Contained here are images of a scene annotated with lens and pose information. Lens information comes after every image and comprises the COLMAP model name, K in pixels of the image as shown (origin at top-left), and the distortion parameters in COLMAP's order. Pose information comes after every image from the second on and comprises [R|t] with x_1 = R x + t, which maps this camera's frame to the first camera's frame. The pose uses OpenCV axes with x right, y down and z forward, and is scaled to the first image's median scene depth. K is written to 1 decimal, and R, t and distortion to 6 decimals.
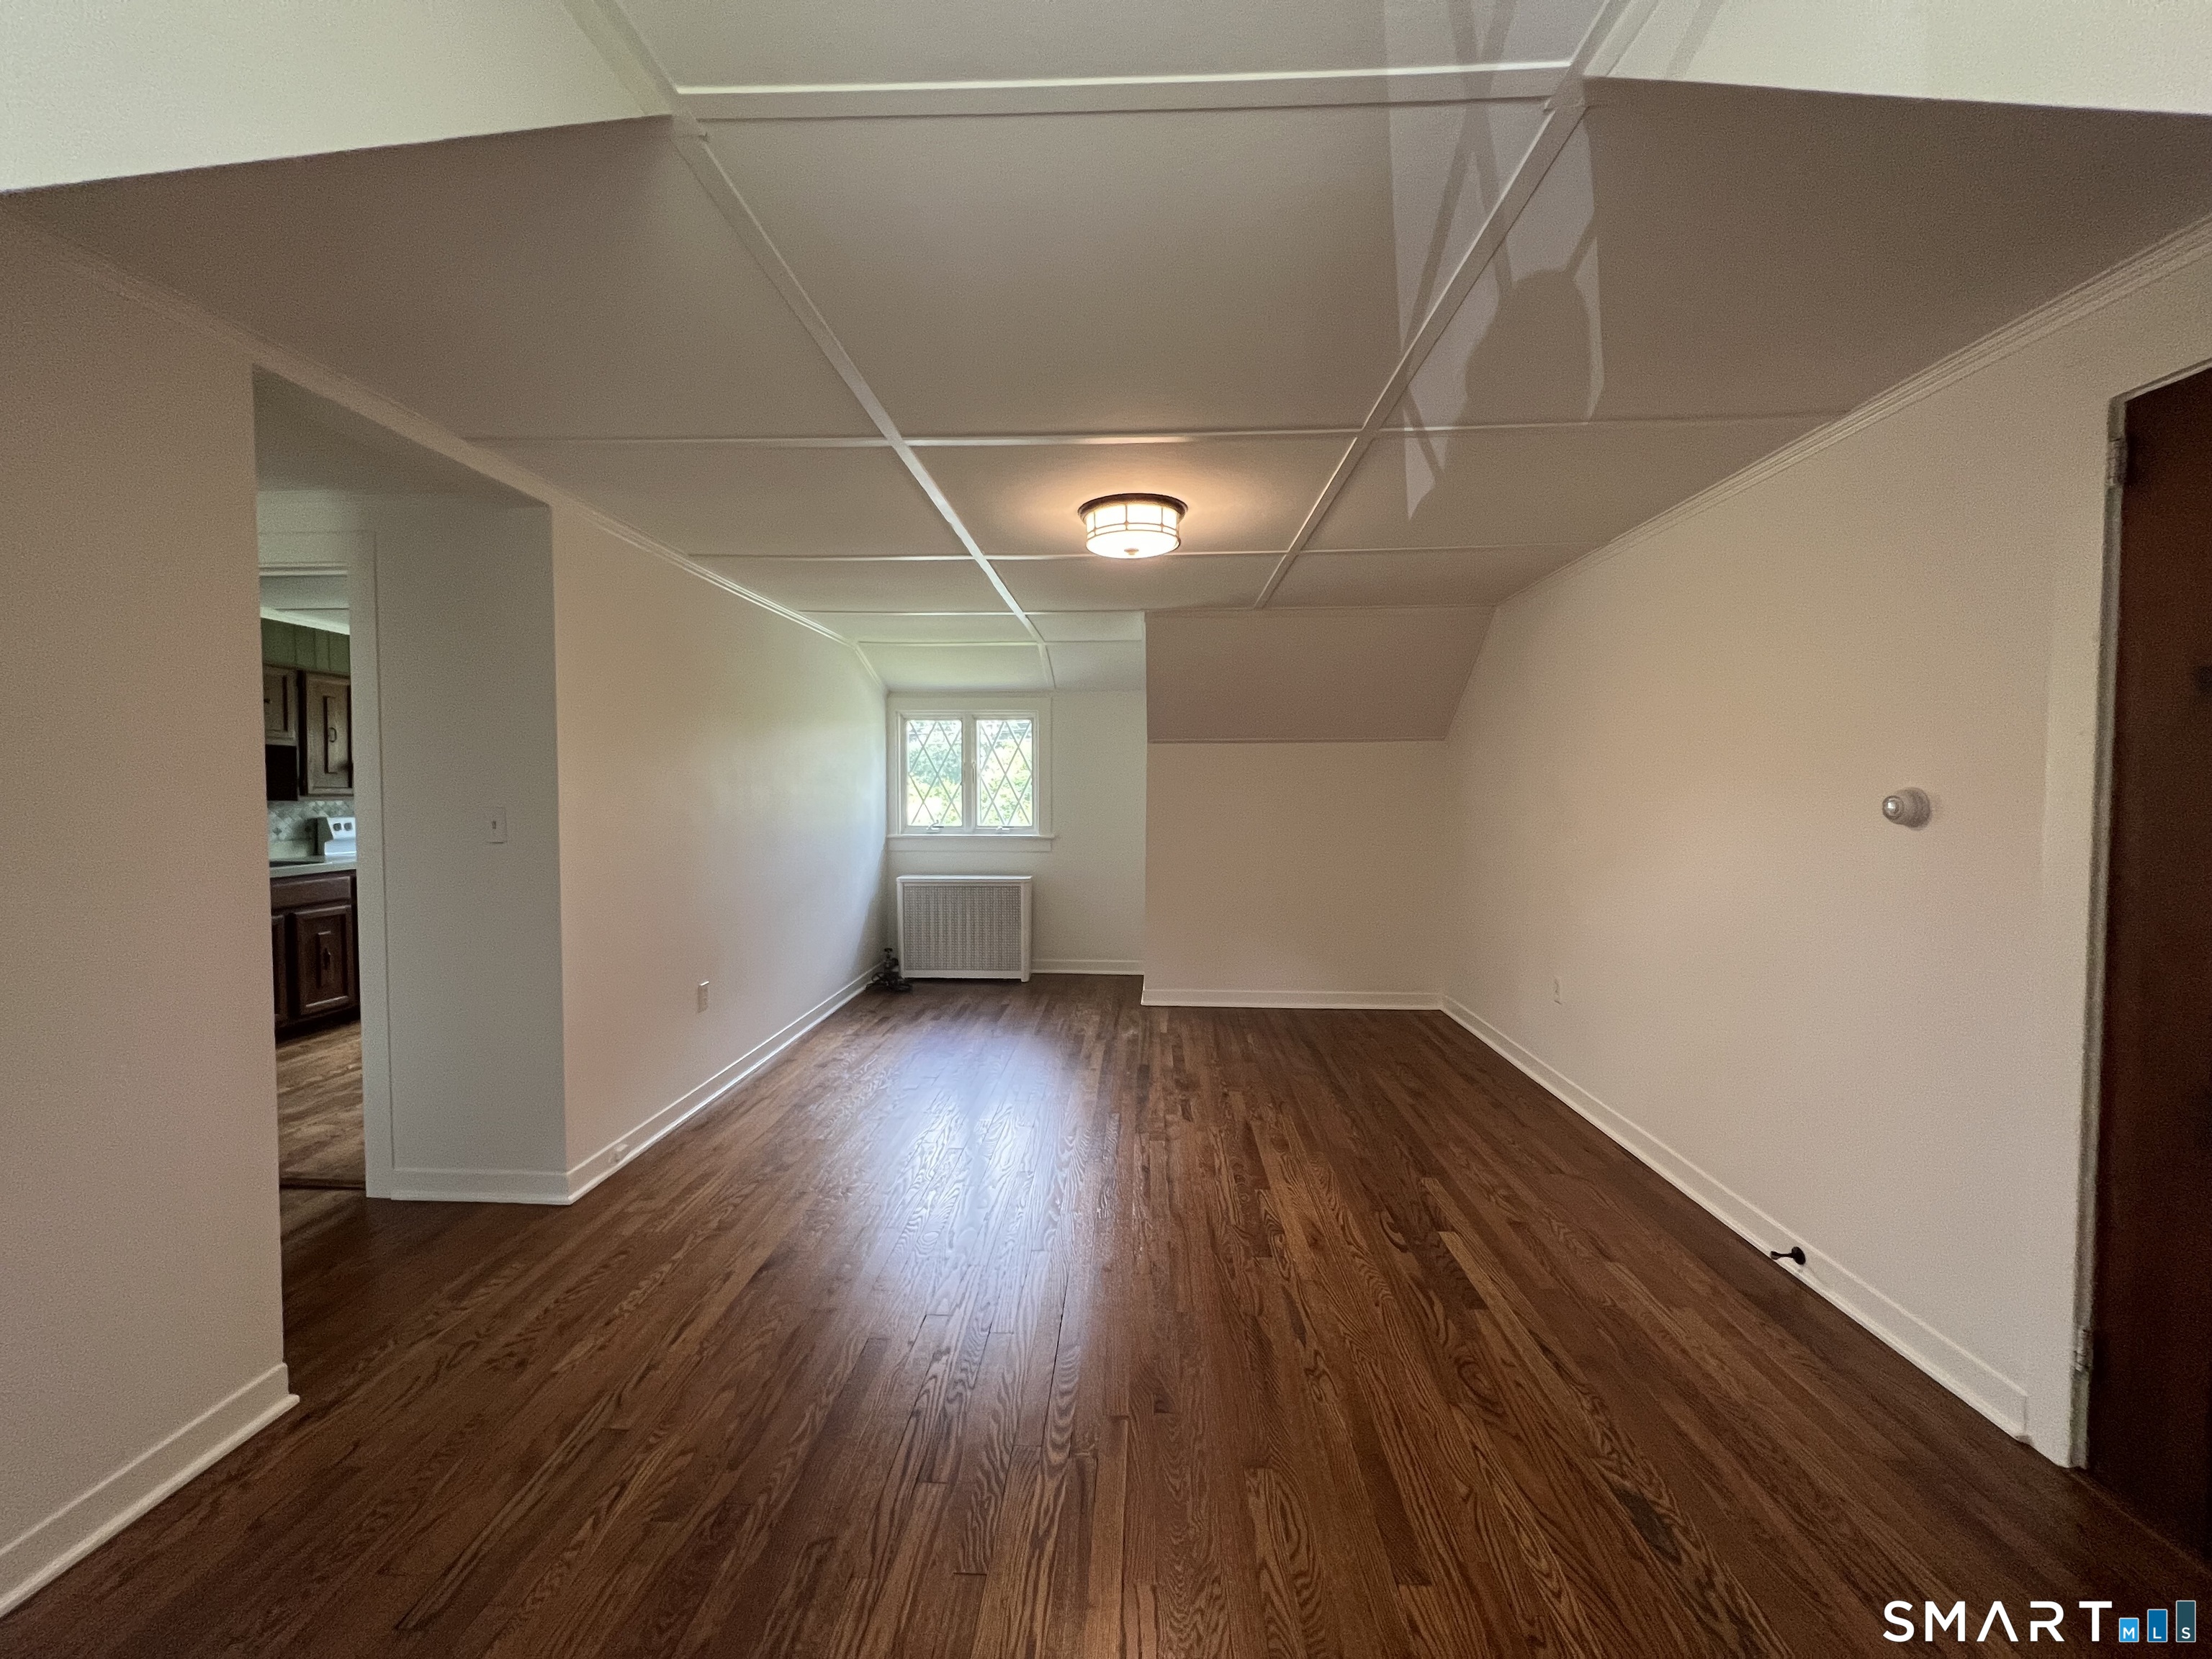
lens RADIAL K [[878.9, 0, 1098.2], [0, 878.9, 816.9], [0, 0, 1]] dist [-0.002720, 0.000156]
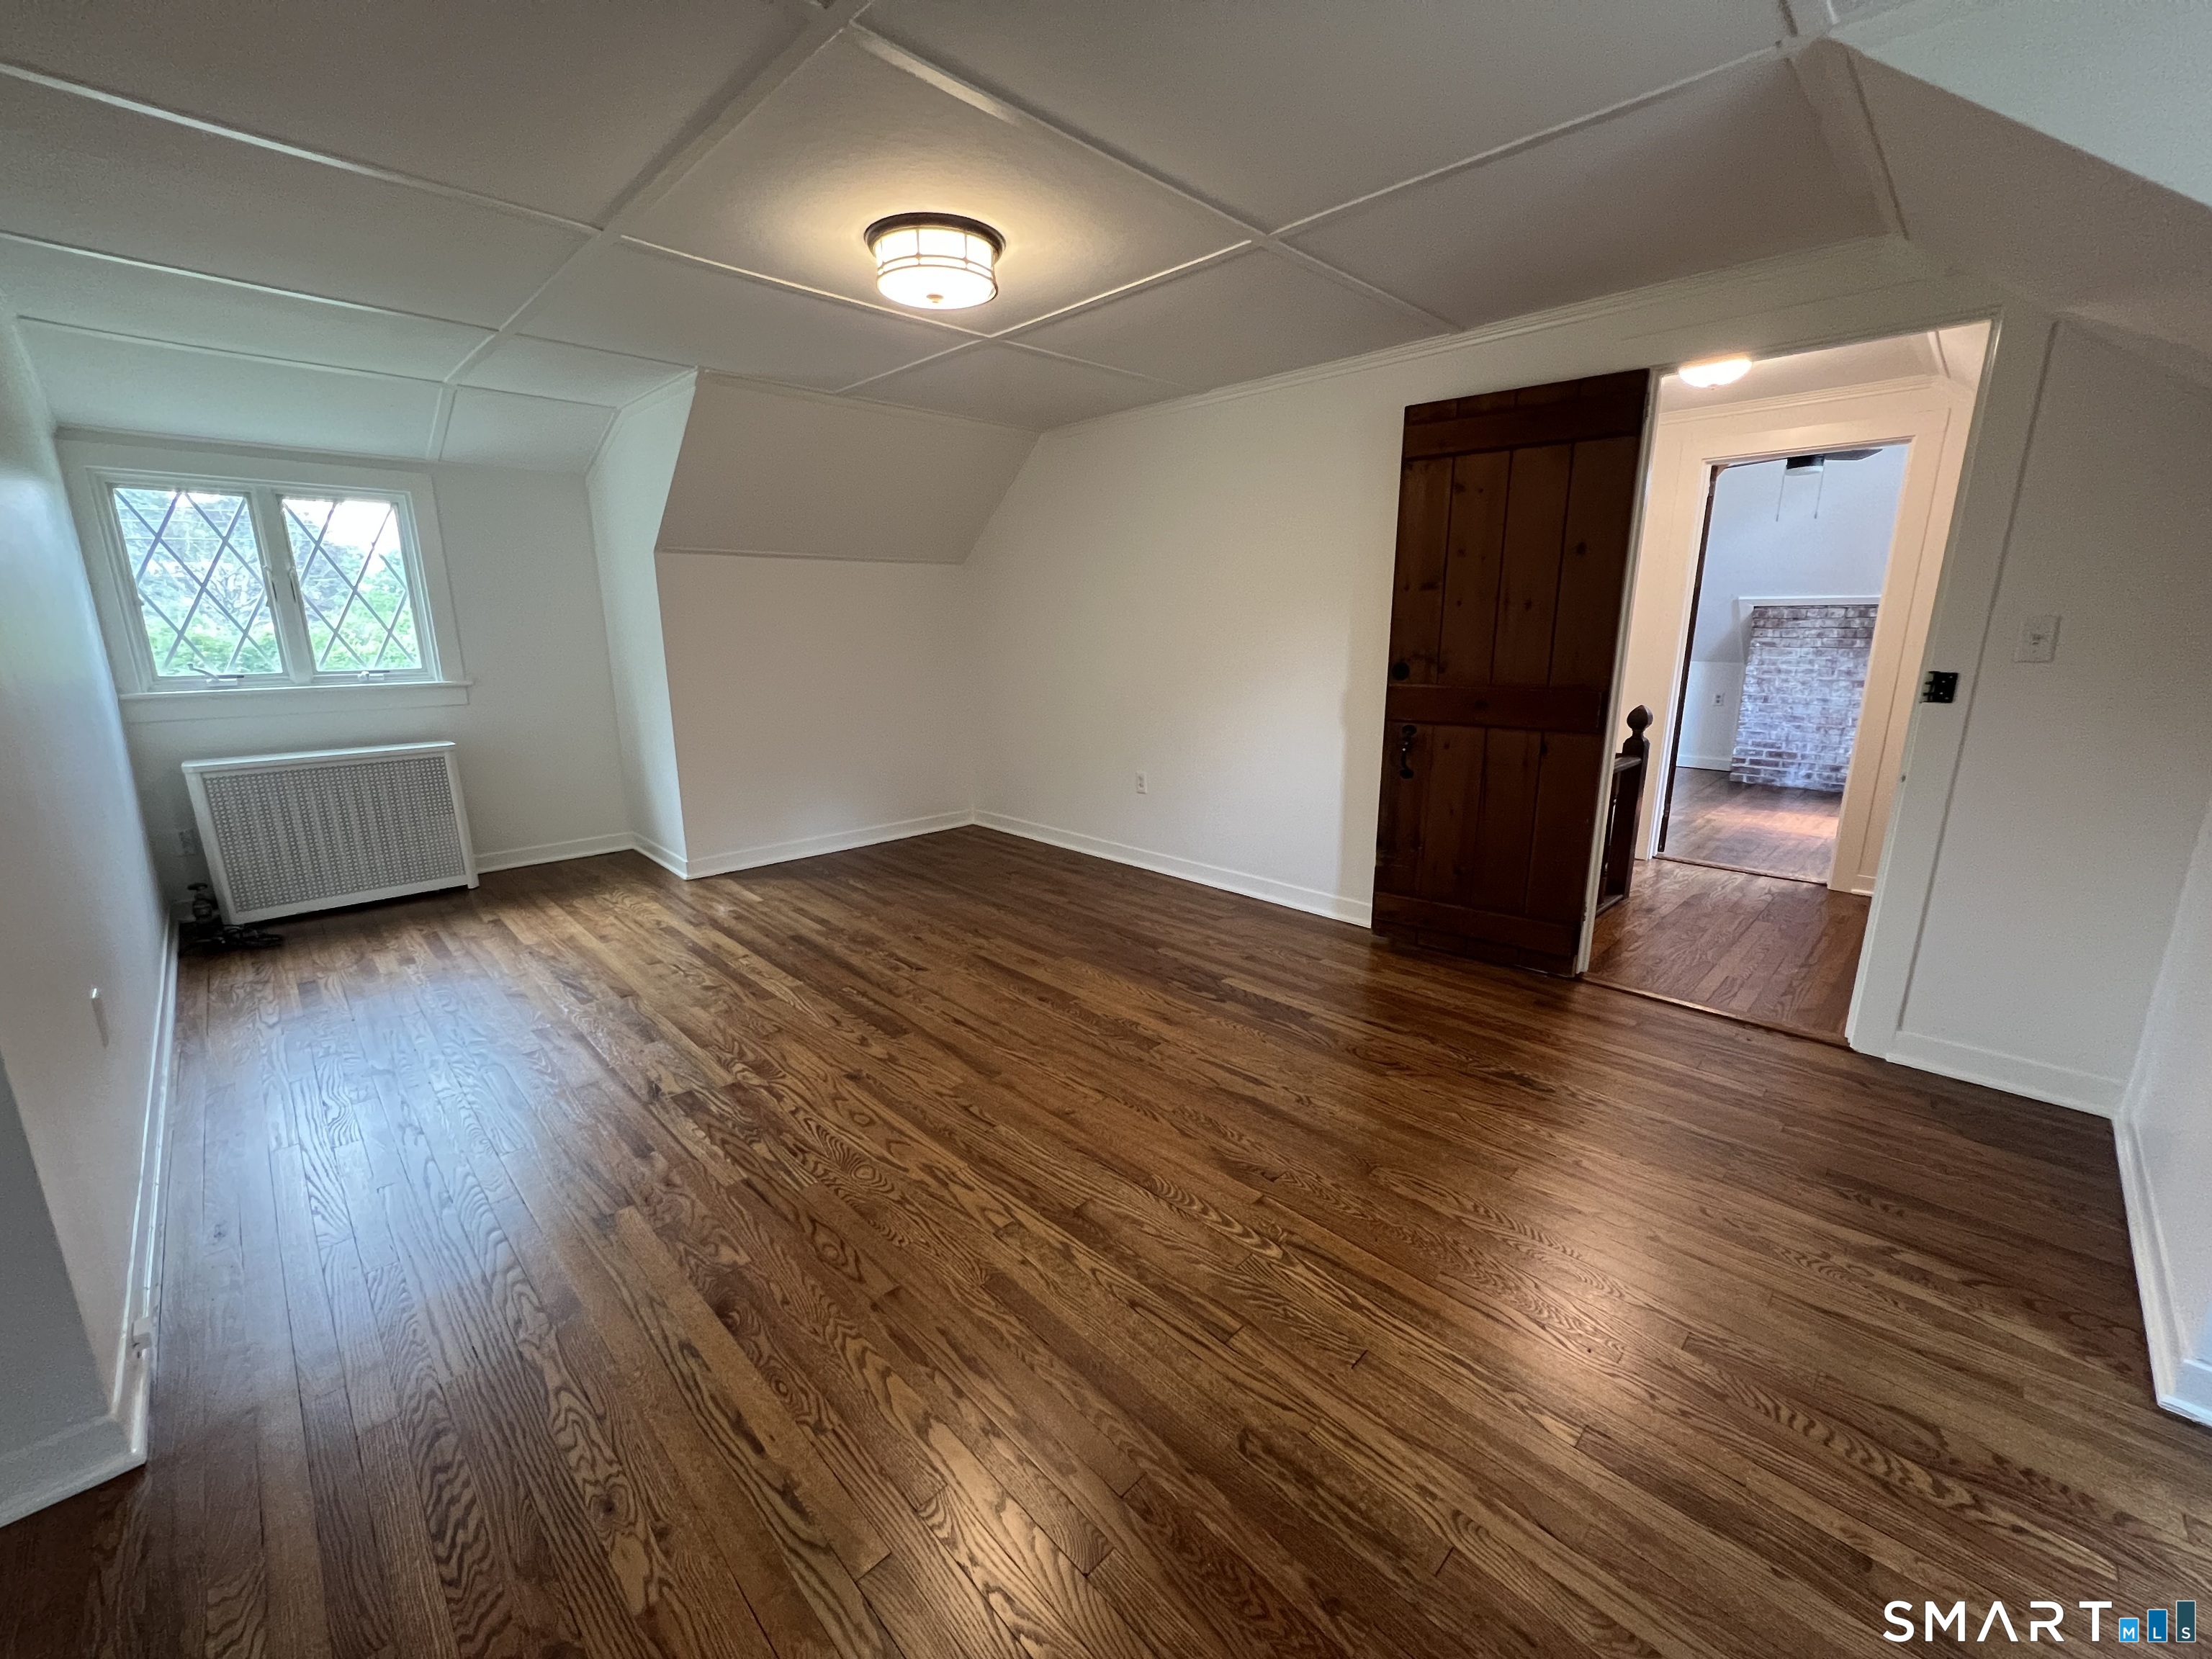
lens RADIAL K [[878.9, 0, 1101.1], [0, 878.9, 822.5], [0, 0, 1]] dist [-0.002720, 0.000156]
pose [[0.673732, -0.167753, 0.719683, -0.495694], [0.025441, 0.978581, 0.204283, 0.003002], [-0.738538, -0.119323, 0.663569, 0.297012]]
